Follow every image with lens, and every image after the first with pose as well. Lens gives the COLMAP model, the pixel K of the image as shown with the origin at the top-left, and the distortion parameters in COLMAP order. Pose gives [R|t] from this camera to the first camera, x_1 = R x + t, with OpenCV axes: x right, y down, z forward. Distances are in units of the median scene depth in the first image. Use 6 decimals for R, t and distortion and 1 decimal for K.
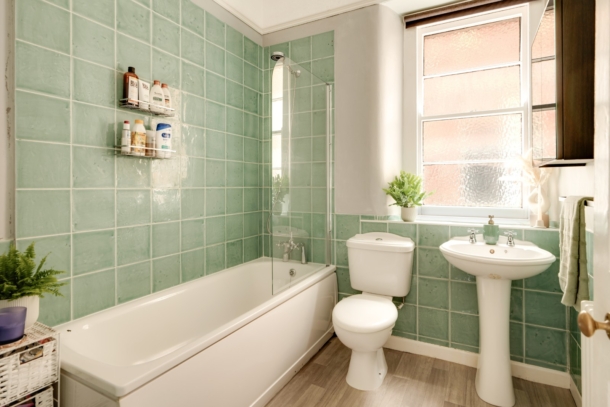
lens RADIAL K [[312.6, 0, 308.4], [0, 312.6, 188.1], [0, 0, 1]] dist [0.007048, 0.000653]
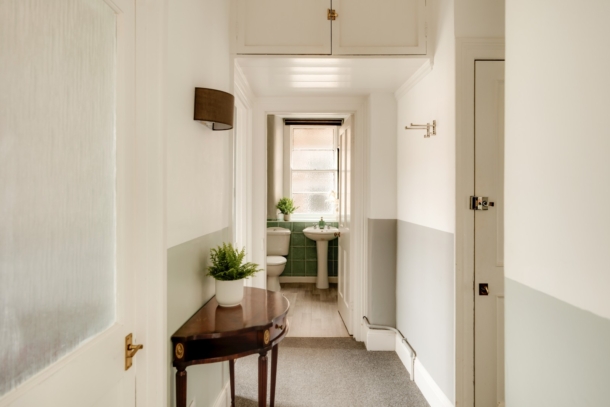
lens RADIAL K [[312.6, 0, 305.6], [0, 312.6, 203.2], [0, 0, 1]] dist [0.007048, 0.000653]
pose [[0.893440, 0.002630, 0.449174, -0.541647], [-0.003403, 0.999994, 0.000915, -0.015322], [-0.449169, -0.002346, 0.893444, -0.972700]]
